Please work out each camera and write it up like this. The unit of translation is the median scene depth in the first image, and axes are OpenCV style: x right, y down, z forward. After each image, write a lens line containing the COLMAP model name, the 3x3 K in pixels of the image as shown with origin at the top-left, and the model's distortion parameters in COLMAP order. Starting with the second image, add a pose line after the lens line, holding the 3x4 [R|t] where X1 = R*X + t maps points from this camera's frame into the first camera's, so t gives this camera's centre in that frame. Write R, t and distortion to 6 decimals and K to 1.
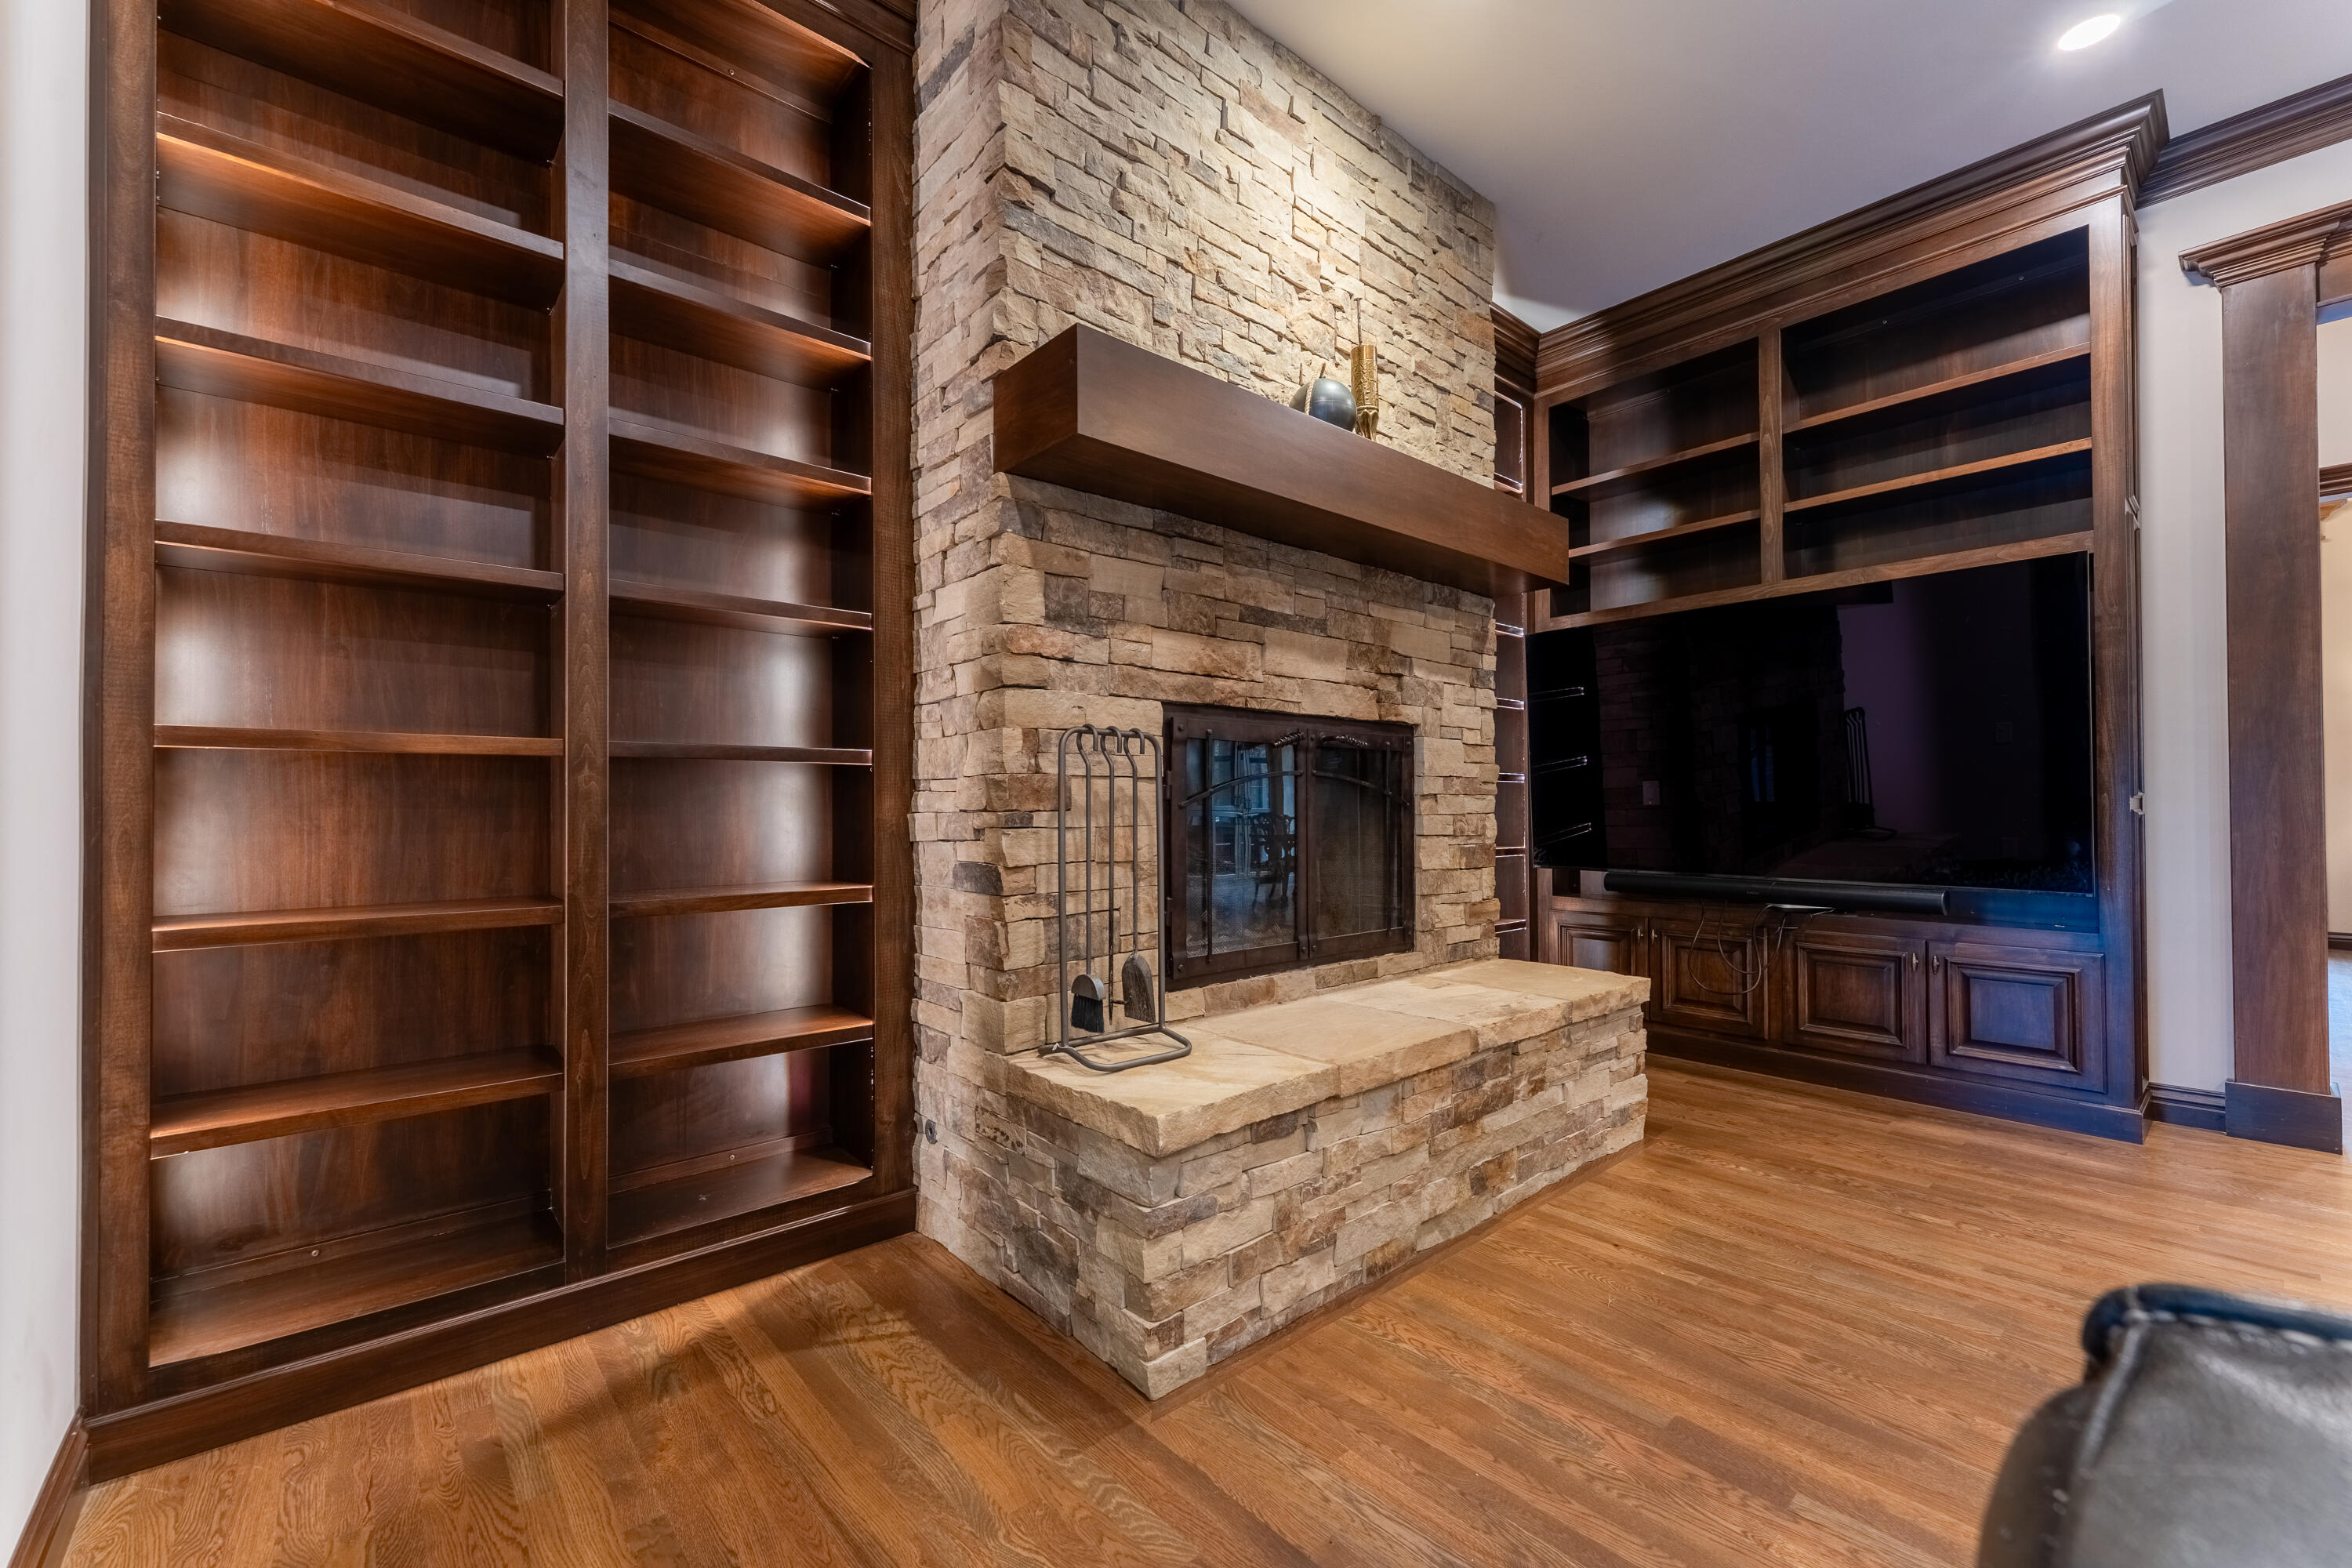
lens RADIAL K [[950.4, 0, 1163.7], [0, 950.4, 797.8], [0, 0, 1]] dist [0.000891, -0.000554]
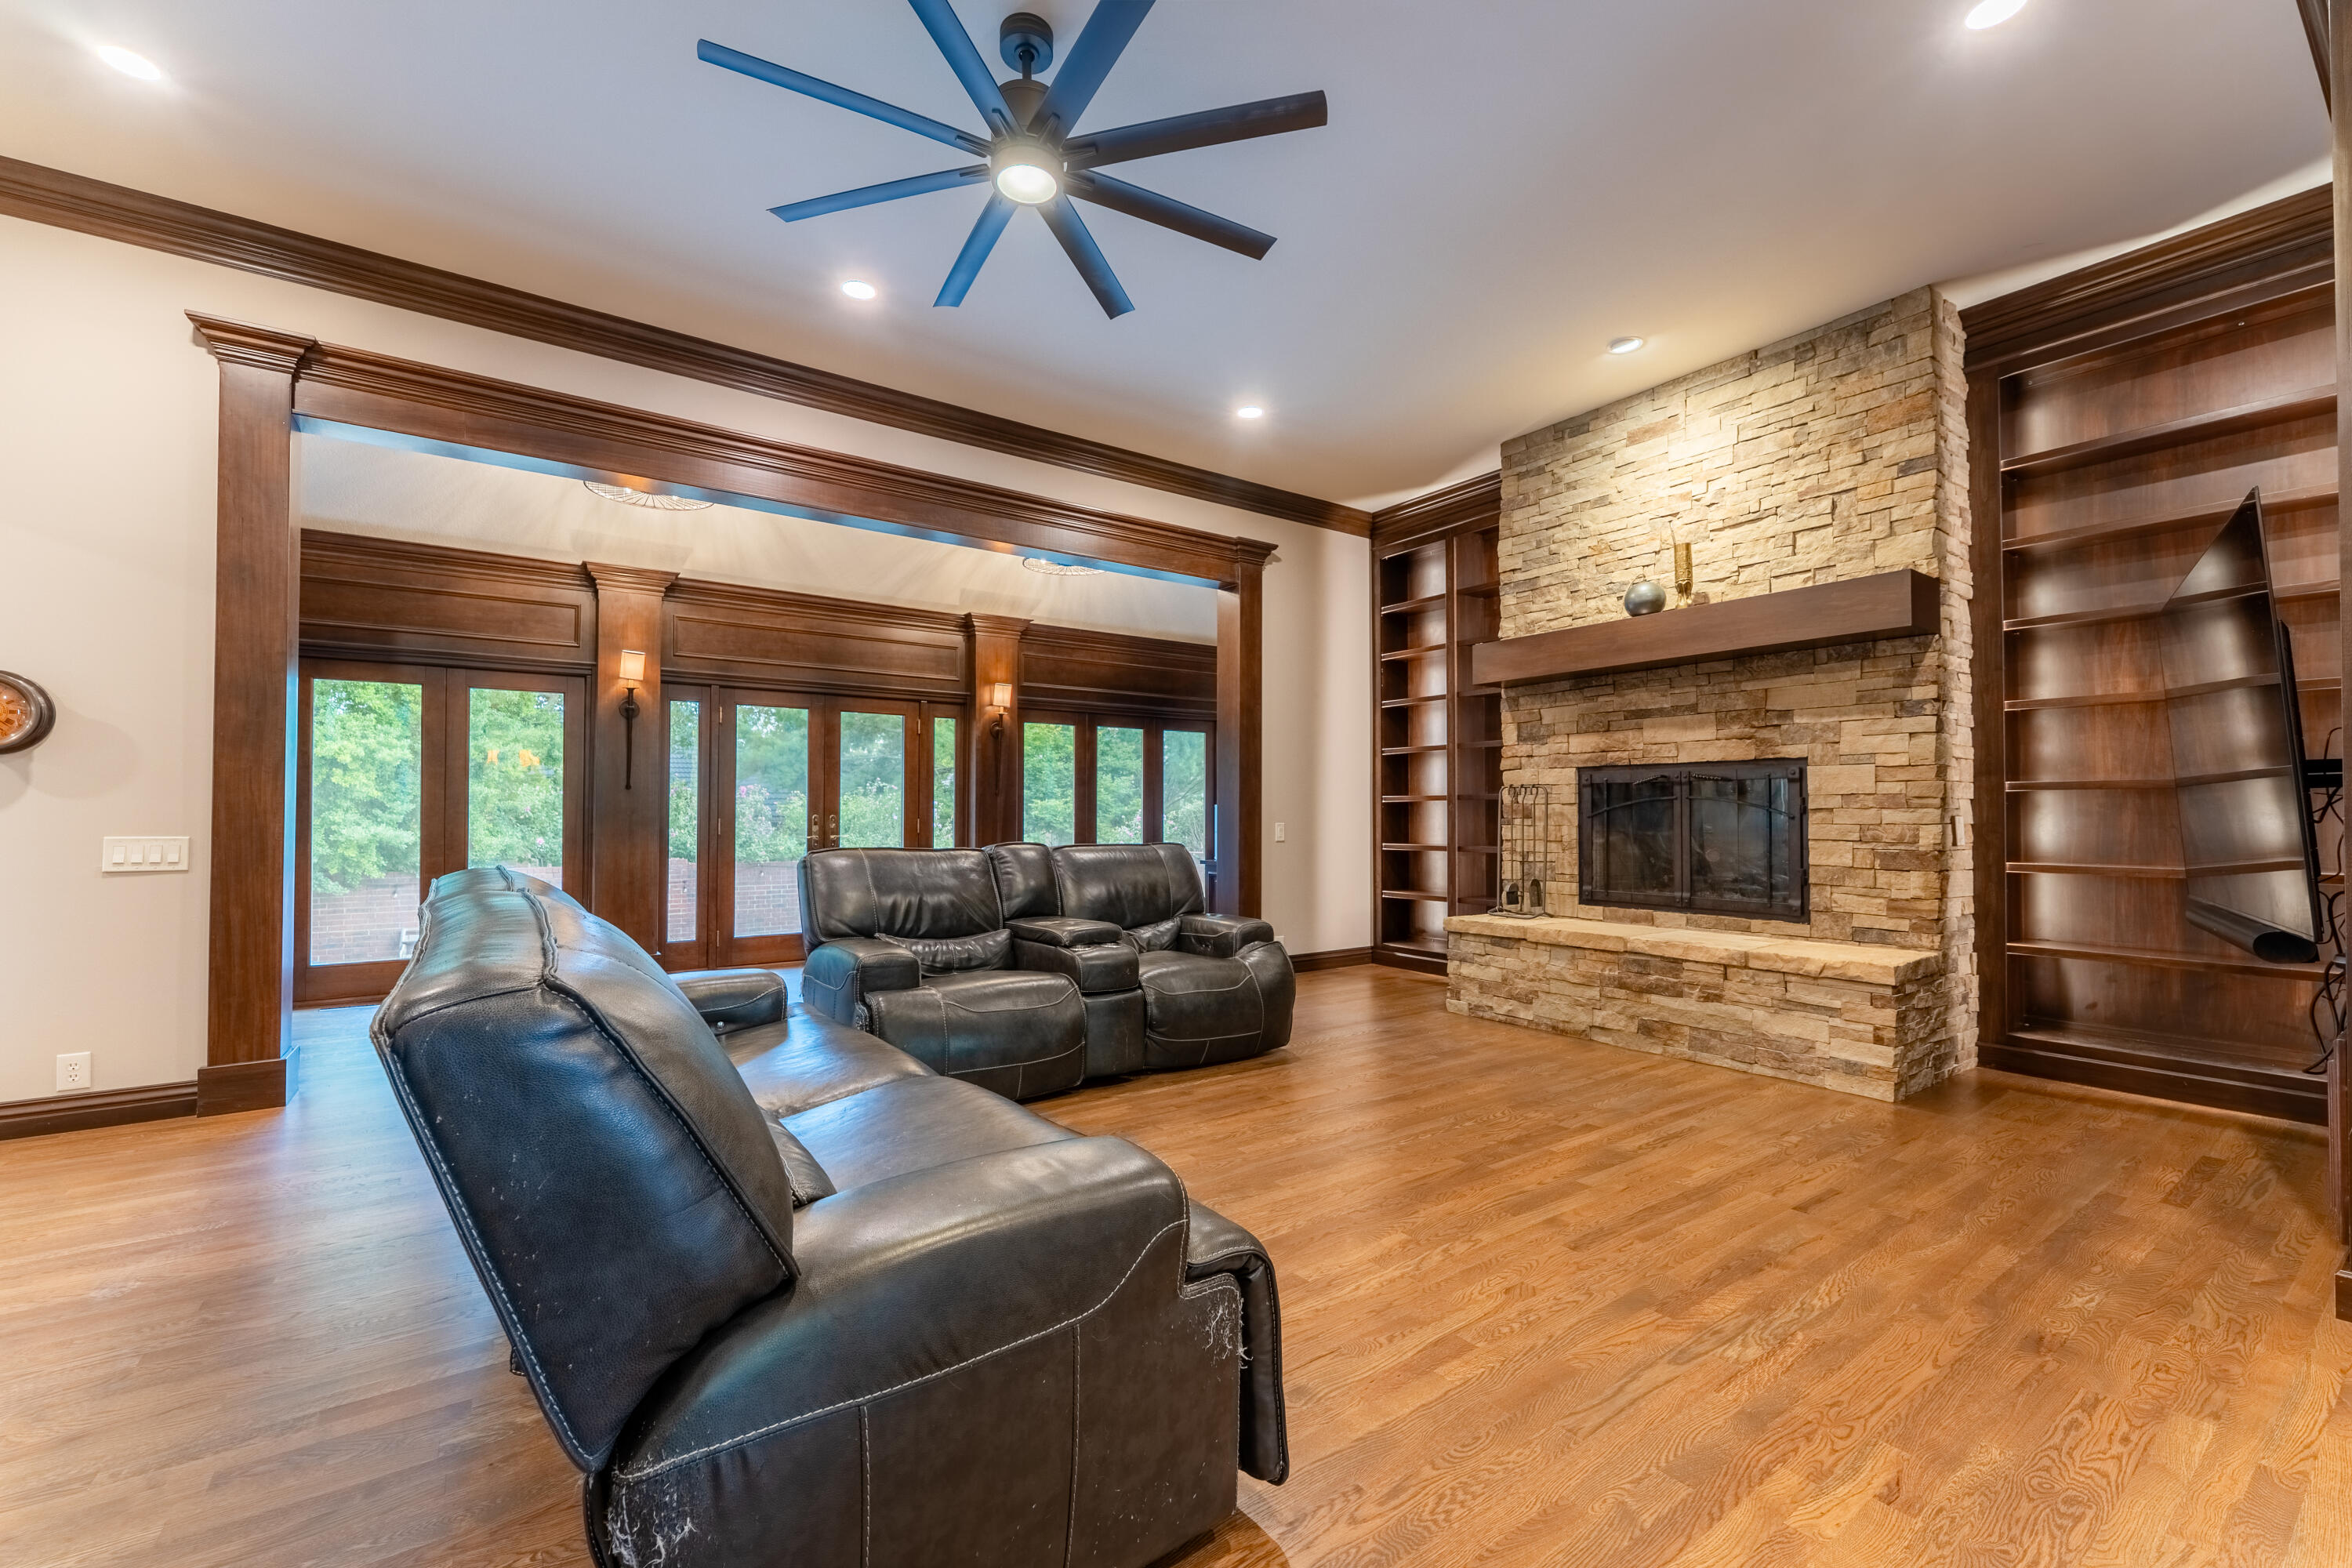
lens RADIAL K [[950.4, 0, 1163.7], [0, 950.4, 797.8], [0, 0, 1]] dist [0.000891, -0.000554]
pose [[-0.099447, -0.014327, -0.994940, 2.118597], [0.010416, 0.999827, -0.015439, -0.009856], [0.994988, -0.011899, -0.099281, 0.272849]]
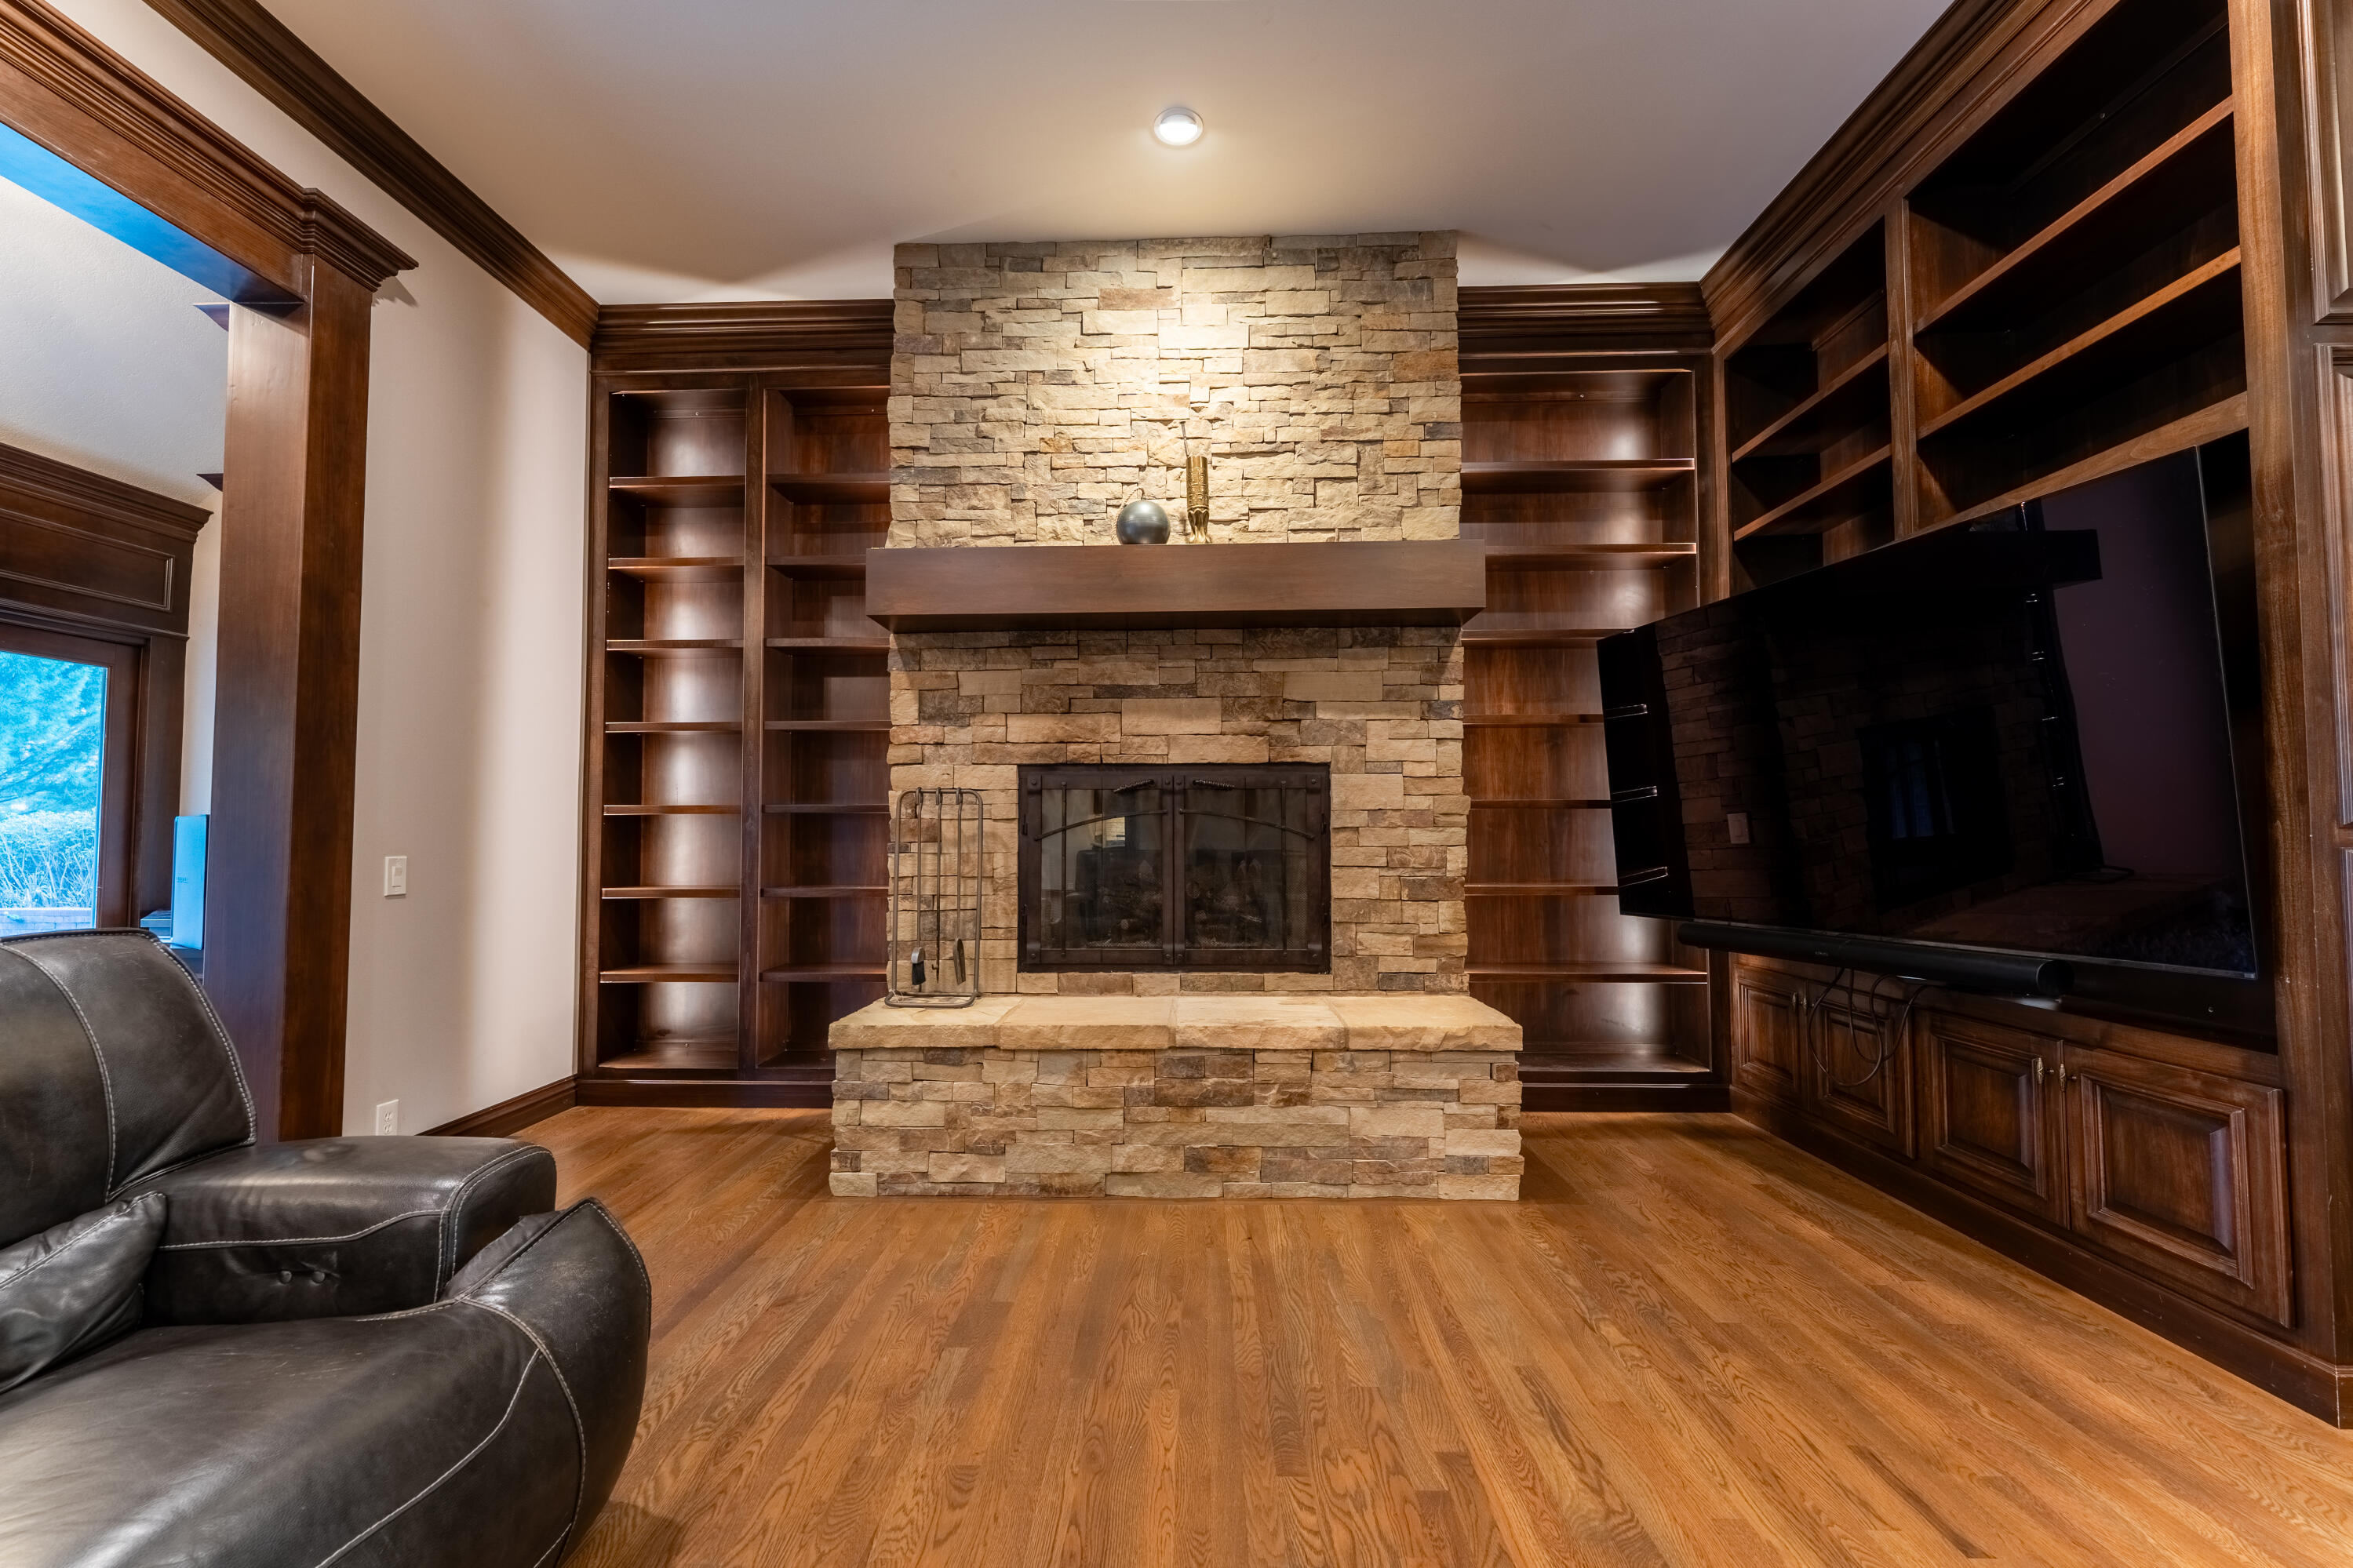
lens RADIAL K [[950.7, 0, 1164.2], [0, 950.7, 797.8], [0, 0, 1]] dist [0.000891, -0.000554]
pose [[0.736822, -0.025439, -0.675608, 1.061761], [0.007880, 0.999547, -0.029042, -0.009253], [0.676041, 0.016075, 0.736689, 0.100611]]
